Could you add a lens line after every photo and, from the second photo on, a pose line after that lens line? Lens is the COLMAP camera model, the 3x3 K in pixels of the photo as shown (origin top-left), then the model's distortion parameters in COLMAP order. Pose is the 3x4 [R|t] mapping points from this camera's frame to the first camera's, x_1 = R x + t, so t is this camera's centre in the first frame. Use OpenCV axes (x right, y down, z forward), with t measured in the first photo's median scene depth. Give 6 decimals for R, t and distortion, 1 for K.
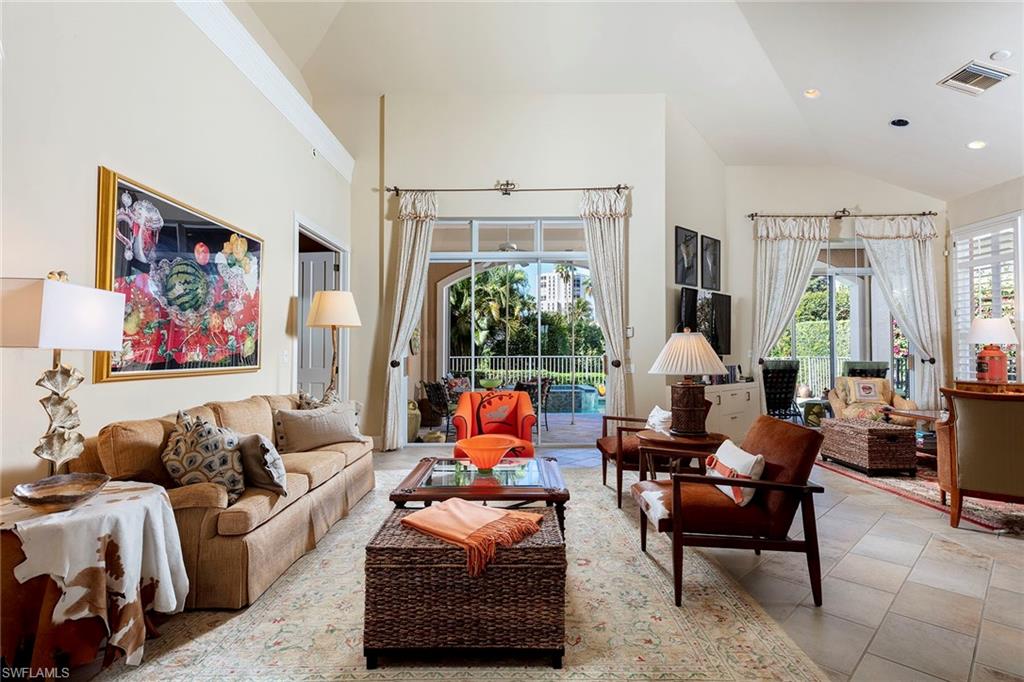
lens RADIAL K [[509.3, 0, 510.9], [0, 509.3, 336.1], [0, 0, 1]] dist [0.006131, 0.001936]
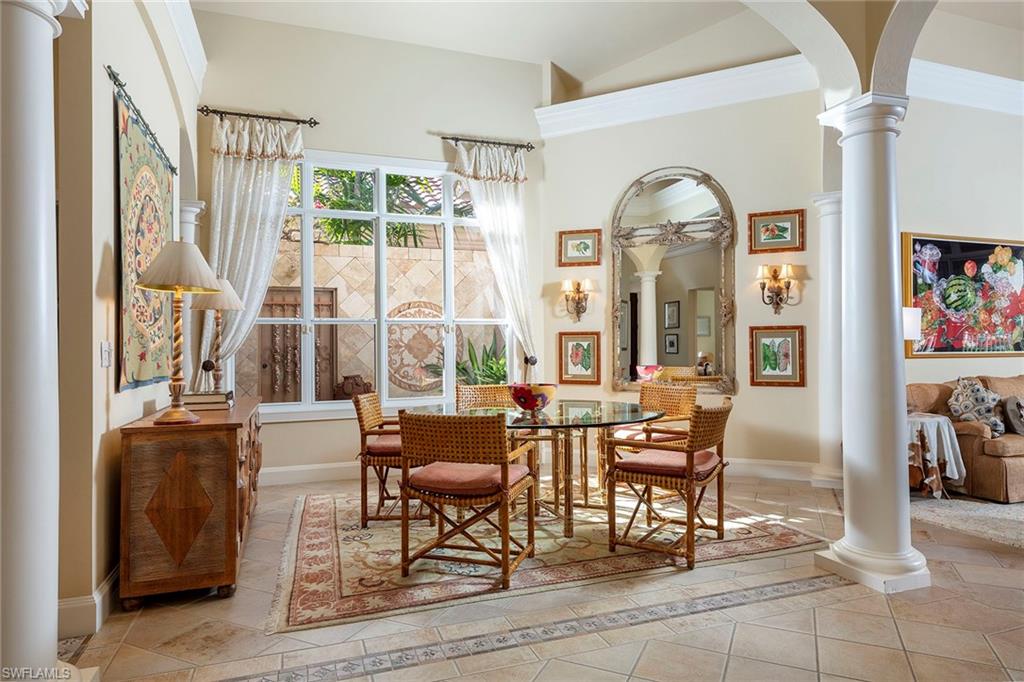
lens RADIAL K [[585.0, 0, 510.8], [0, 585.0, 338.5], [0, 0, 1]] dist [0.002690, -0.000765]
pose [[0.330683, -0.017855, -0.943573, 0.573460], [0.038622, 0.999239, -0.005373, -0.014860], [0.942951, -0.034666, 0.331121, -0.846932]]
